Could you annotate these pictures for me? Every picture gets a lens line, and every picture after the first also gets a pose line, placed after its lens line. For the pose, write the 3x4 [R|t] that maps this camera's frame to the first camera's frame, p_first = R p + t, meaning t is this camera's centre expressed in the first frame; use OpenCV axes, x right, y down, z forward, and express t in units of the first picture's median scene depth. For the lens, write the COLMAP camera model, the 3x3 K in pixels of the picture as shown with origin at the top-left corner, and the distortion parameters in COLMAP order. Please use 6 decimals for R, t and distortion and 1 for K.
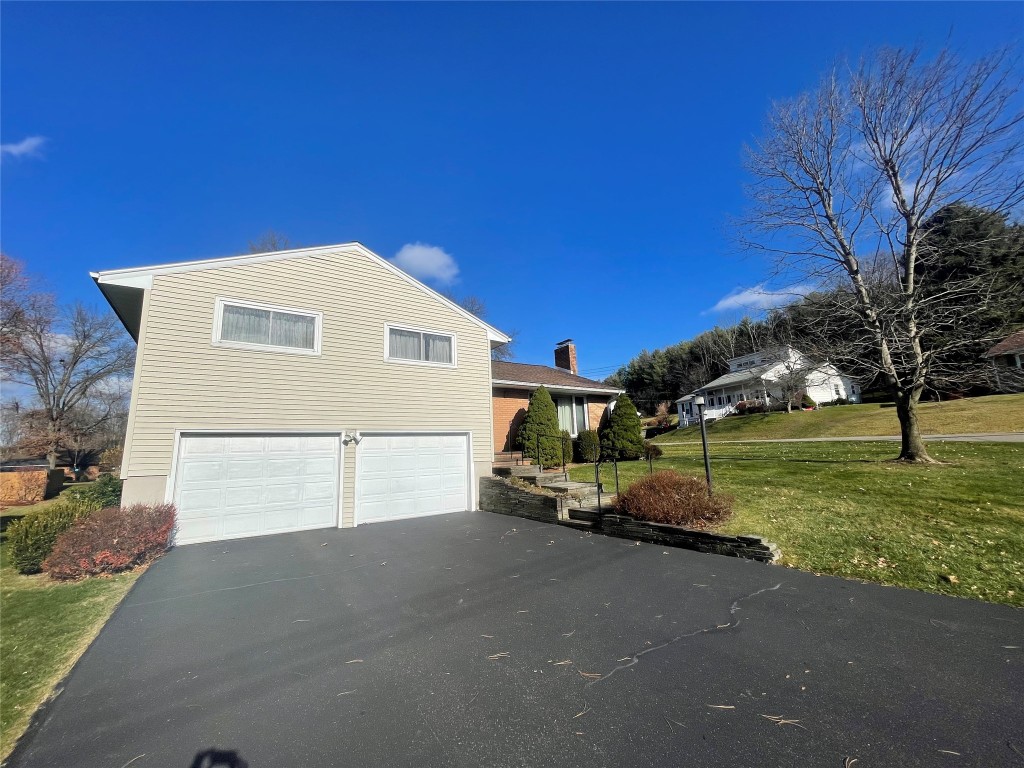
lens RADIAL K [[411.5, 0, 514.2], [0, 411.5, 381.1], [0, 0, 1]] dist [-0.003951, -0.000214]
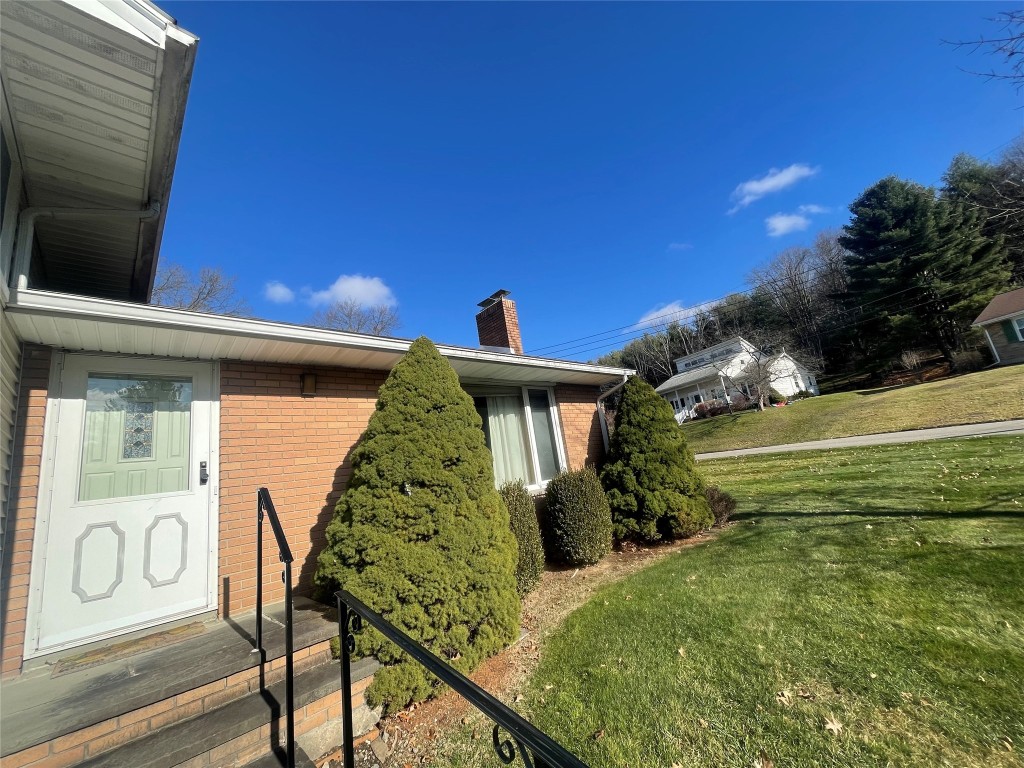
lens RADIAL K [[411.5, 0, 512.9], [0, 411.5, 384.0], [0, 0, 1]] dist [-0.003951, -0.000214]
pose [[0.984552, -0.069502, 0.160708, 0.064271], [0.077346, 0.996074, -0.043071, 0.046543], [-0.157084, 0.054836, 0.986062, 0.572096]]
